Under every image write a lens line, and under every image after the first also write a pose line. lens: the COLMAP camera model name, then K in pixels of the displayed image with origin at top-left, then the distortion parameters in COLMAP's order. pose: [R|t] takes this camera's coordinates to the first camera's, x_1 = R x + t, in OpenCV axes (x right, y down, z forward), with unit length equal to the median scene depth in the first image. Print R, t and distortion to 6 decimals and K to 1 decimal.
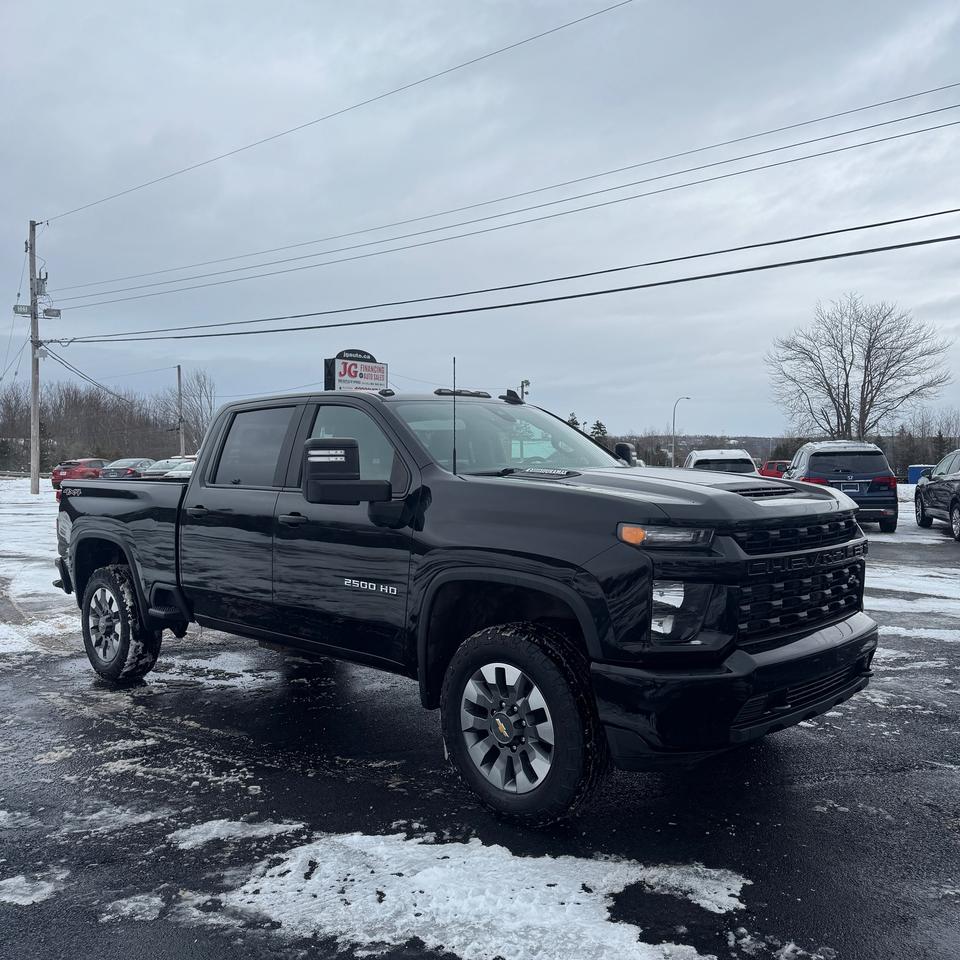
lens RADIAL K [[892.0, 0, 480.0], [0, 892.0, 480.0], [0, 0, 1]] dist [0.123226, -0.208470]
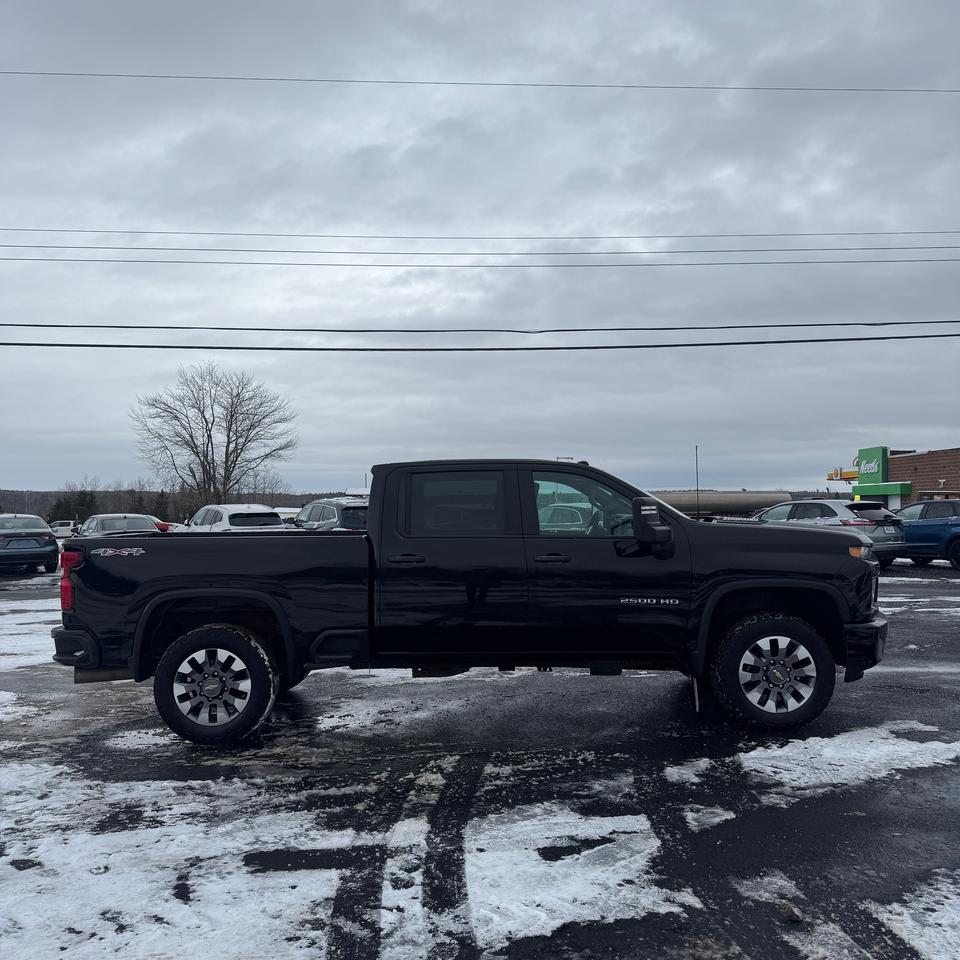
lens RADIAL K [[892.5, 0, 484.8], [0, 892.5, 495.8], [0, 0, 1]] dist [0.109645, -0.195848]
pose [[0.707797, 0.010379, 0.706340, -1.432924], [0.019765, 0.999210, -0.034487, -0.005844], [-0.706140, 0.038371, 0.707032, 0.183483]]
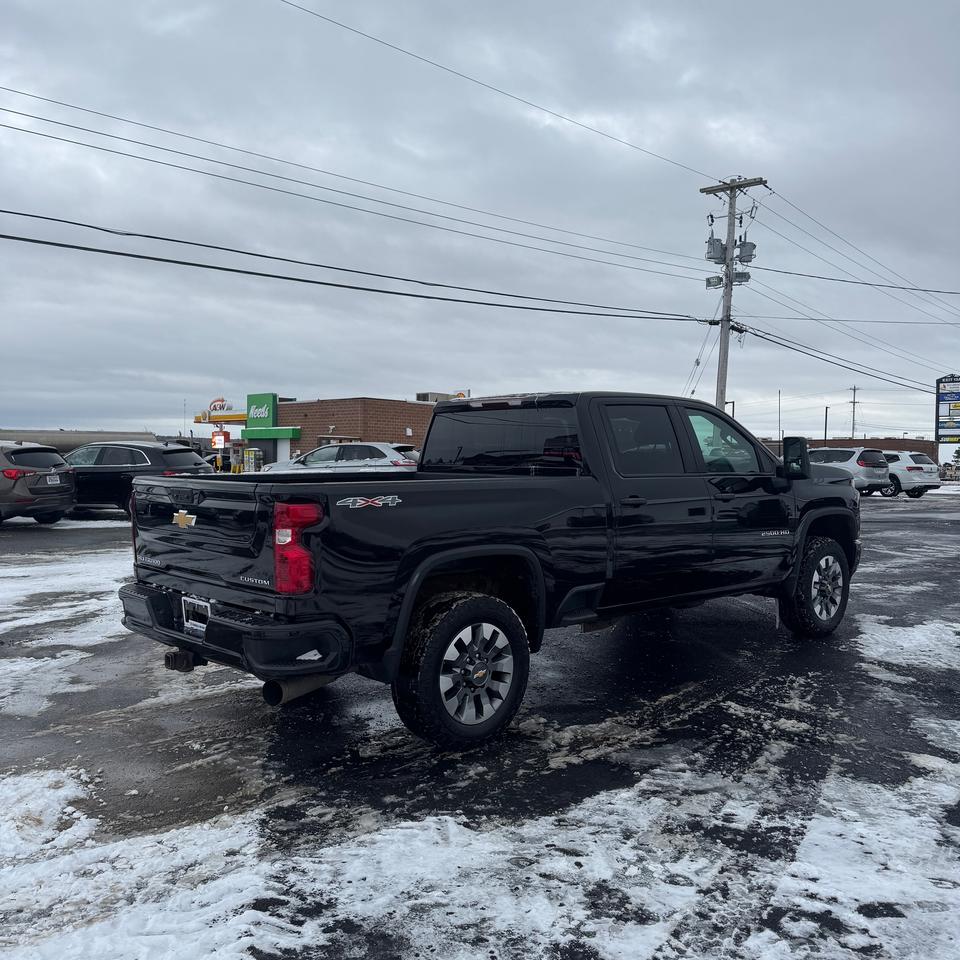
lens RADIAL K [[889.0, 0, 480.0], [0, 889.0, 480.0], [0, 0, 1]] dist [0.145562, -0.251563]
pose [[0.043237, -0.028657, 0.998654, -1.836563], [0.022130, 0.999371, 0.027719, -0.028151], [-0.998820, 0.020901, 0.043844, 1.557121]]
